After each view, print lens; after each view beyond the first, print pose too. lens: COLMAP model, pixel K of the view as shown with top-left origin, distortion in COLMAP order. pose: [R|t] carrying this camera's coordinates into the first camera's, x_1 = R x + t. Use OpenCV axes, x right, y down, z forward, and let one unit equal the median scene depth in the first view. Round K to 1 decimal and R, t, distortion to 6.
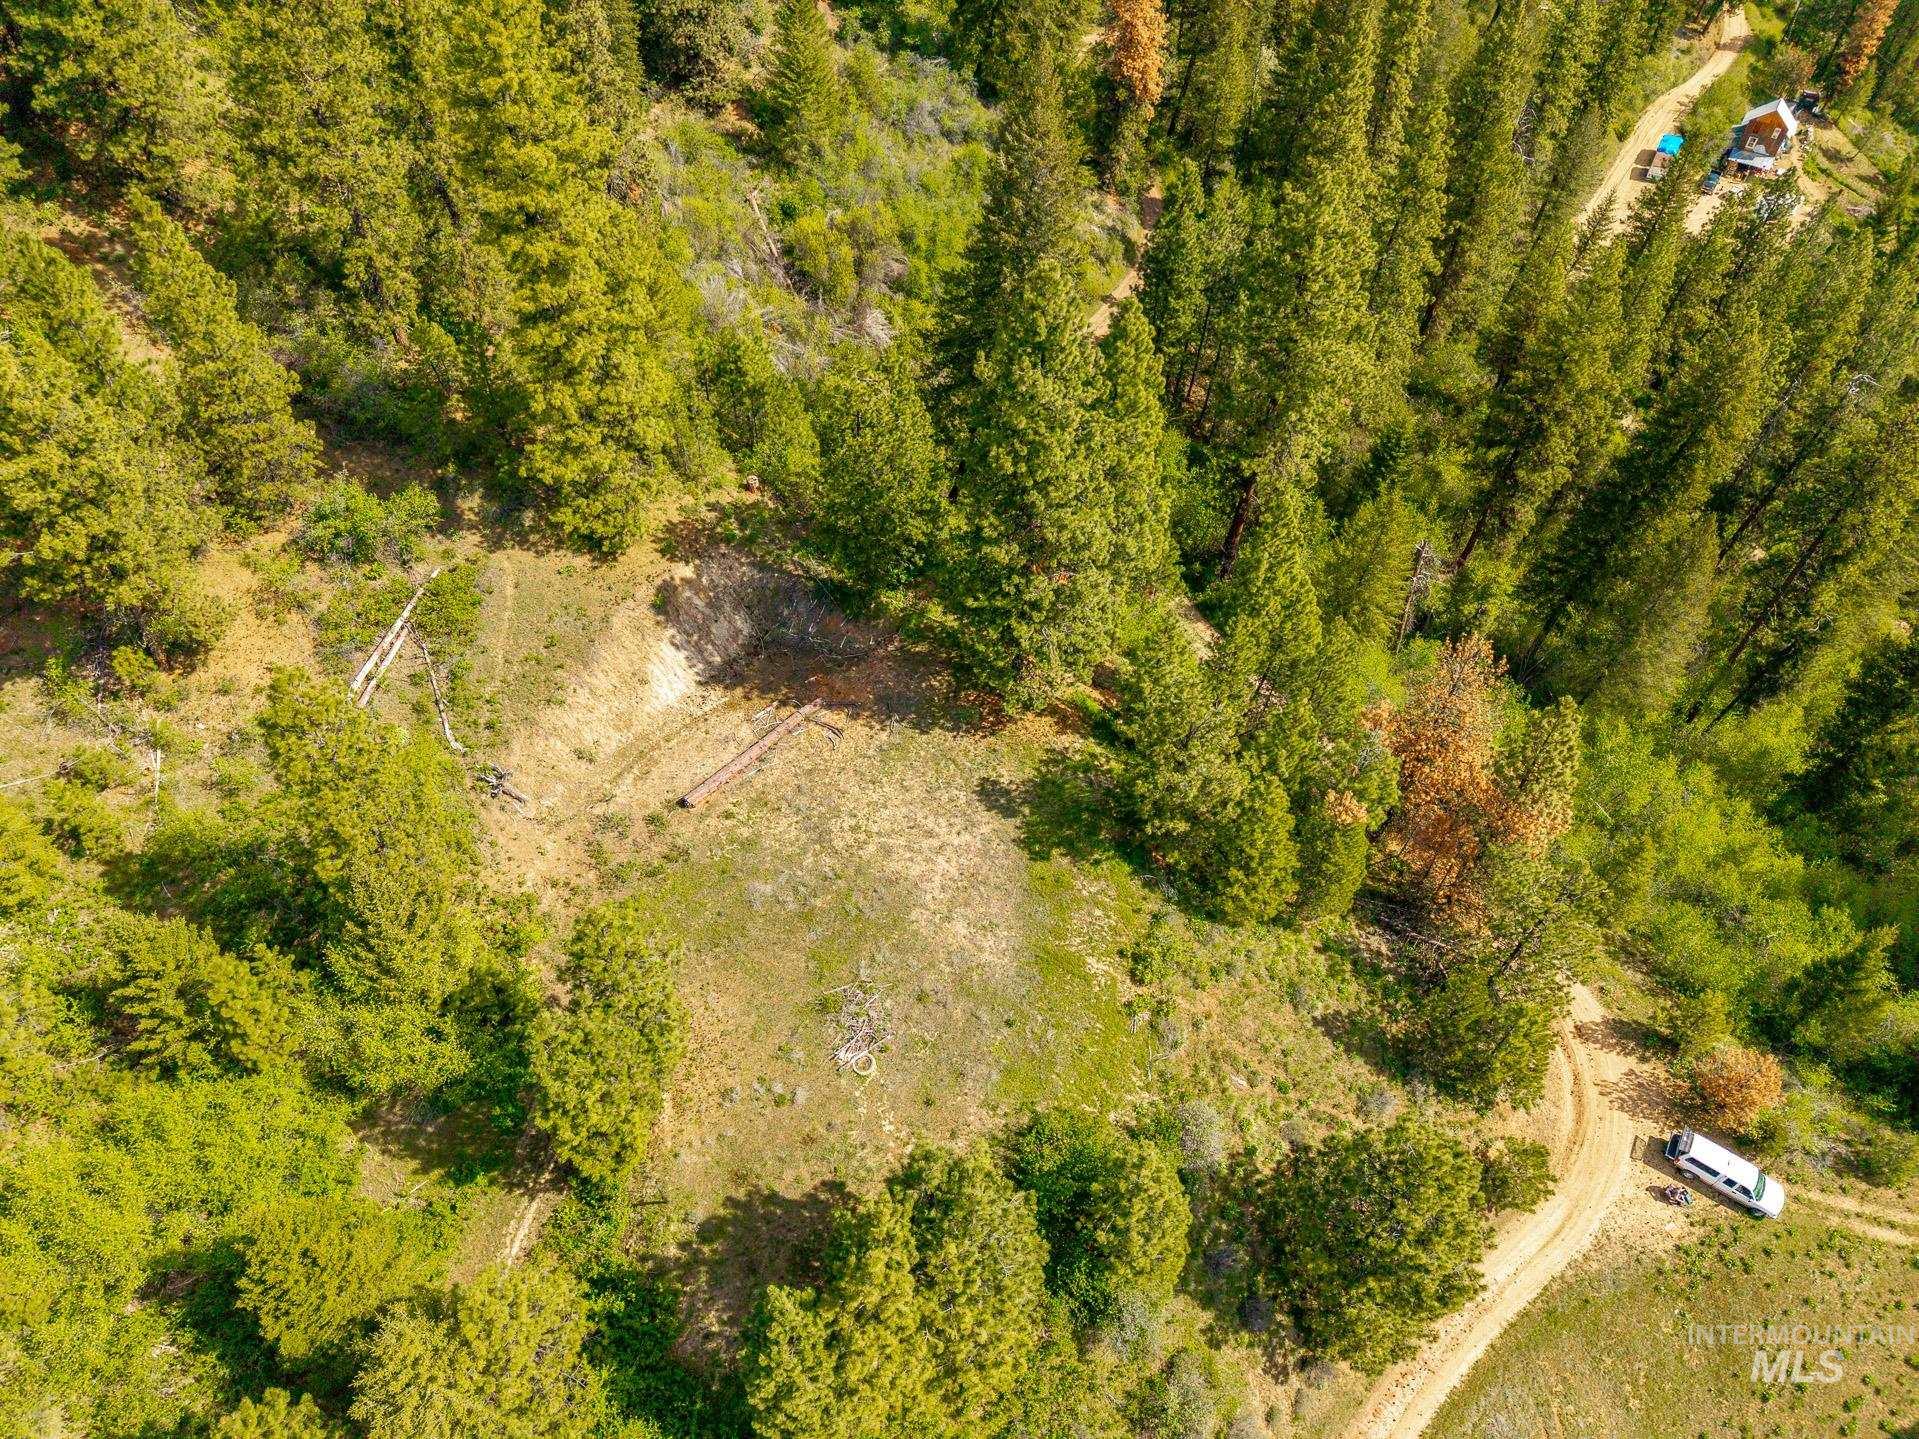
lens RADIAL K [[1299.7, 0, 963.3], [0, 1299.7, 708.1], [0, 0, 1]] dist [0.095119, -0.141605]
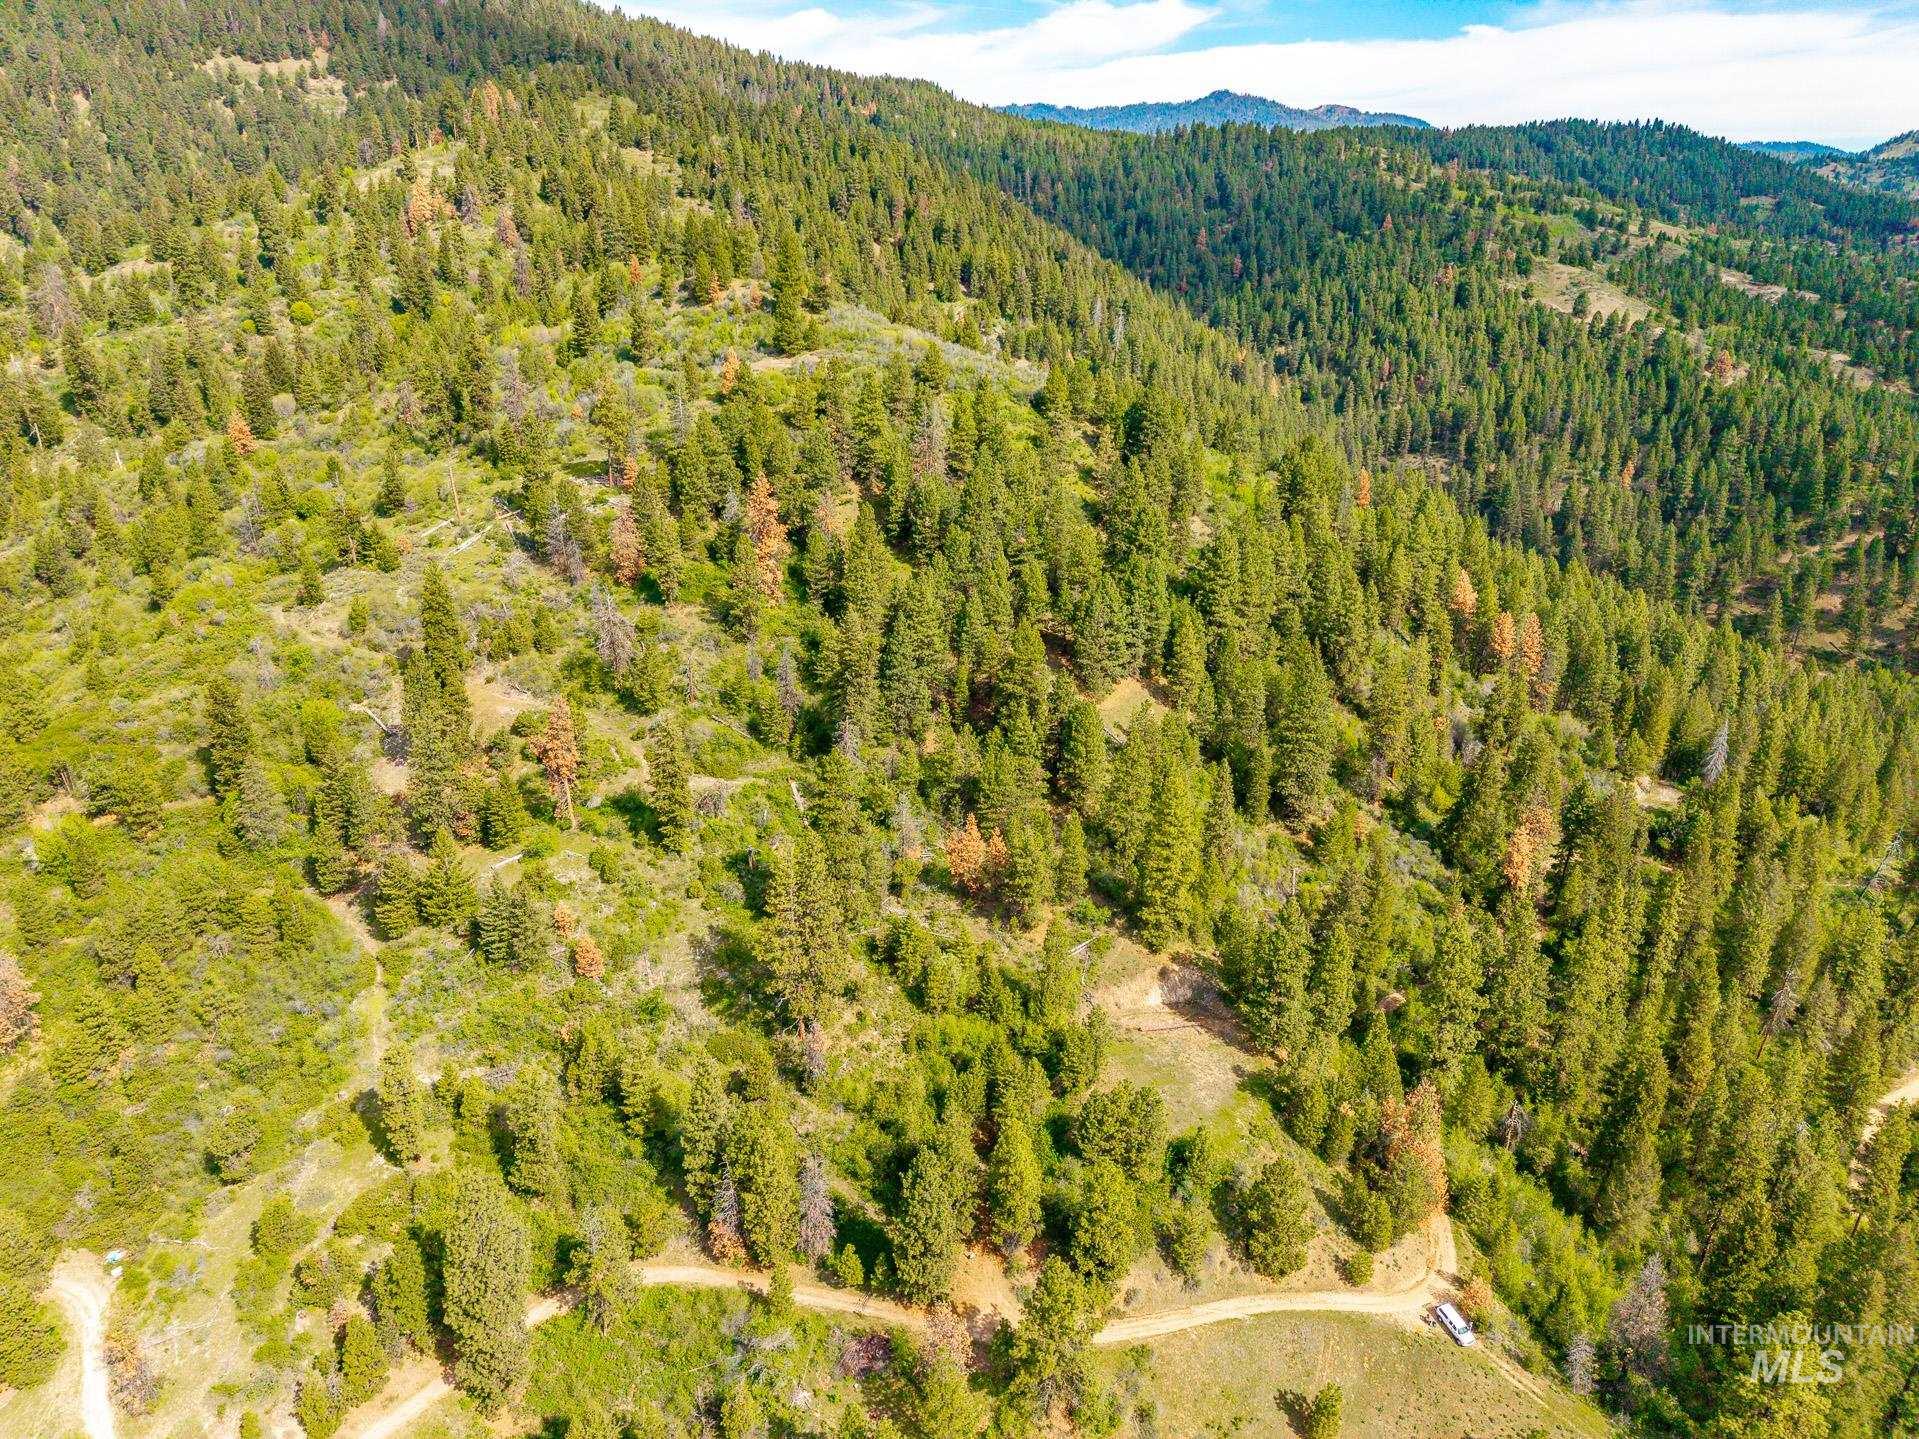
lens RADIAL K [[1307.8, 0, 960.5], [0, 1307.8, 708.6], [0, 0, 1]] dist [0.049198, -0.059742]
pose [[0.797629, 0.219665, -0.561725, 0.961865], [-0.456217, 0.828921, -0.323659, 0.610604], [0.394529, 0.514428, 0.761387, -1.772300]]
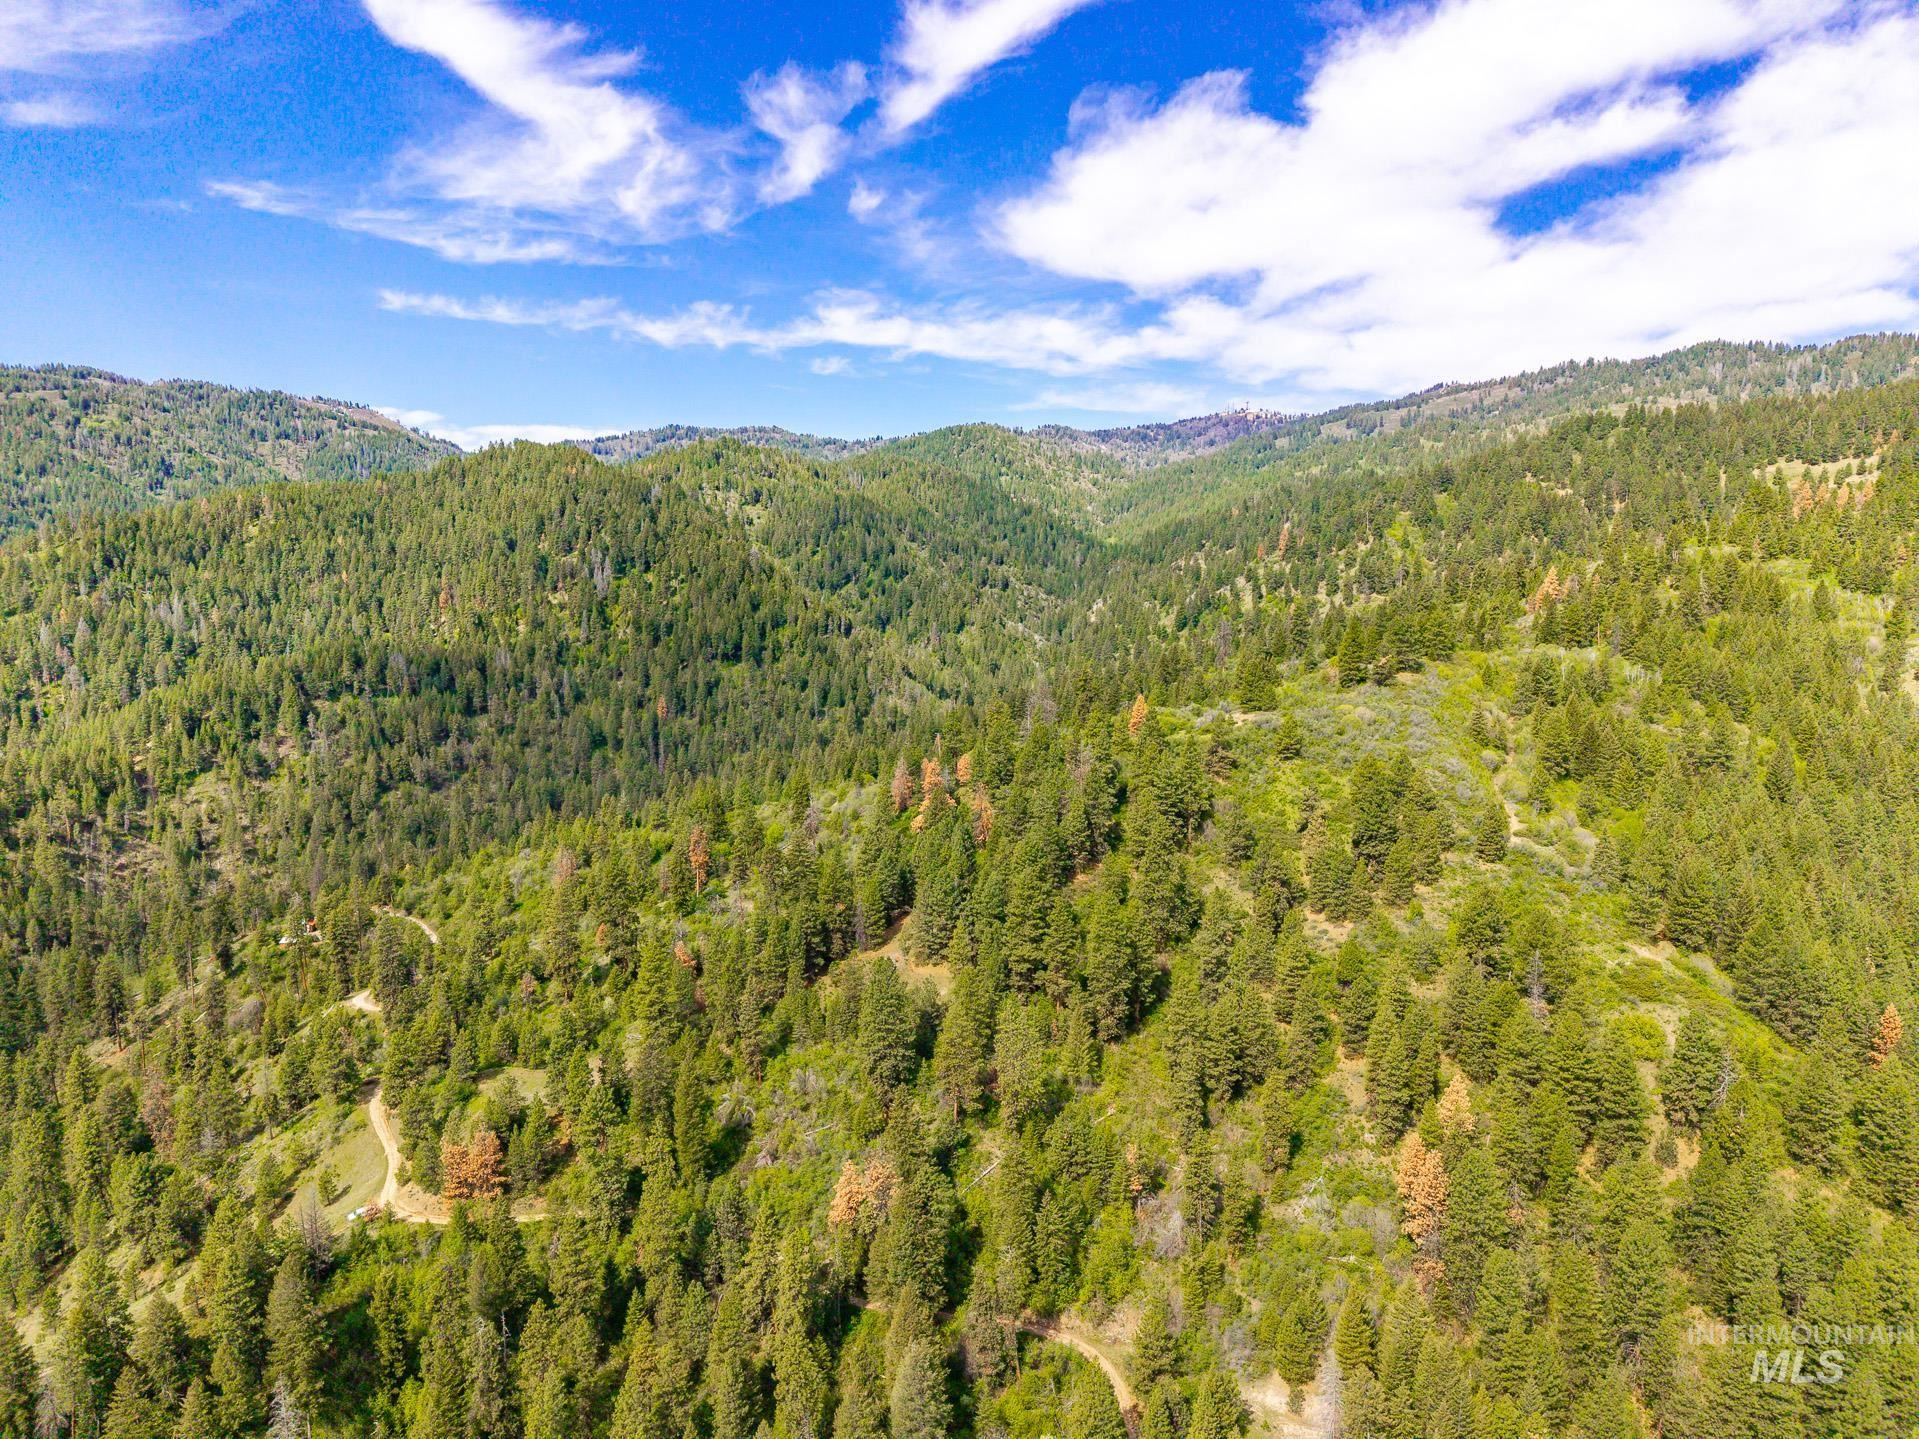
lens RADIAL K [[1352.0, 0, 959.5], [0, 1352.0, 719.5], [0, 0, 1]] dist [0.030134, -0.006574]
pose [[-0.379965, 0.099031, -0.919684, 3.863646], [-0.706890, 0.610180, 0.357753, -3.322930], [0.596602, 0.786049, -0.161843, 1.576421]]
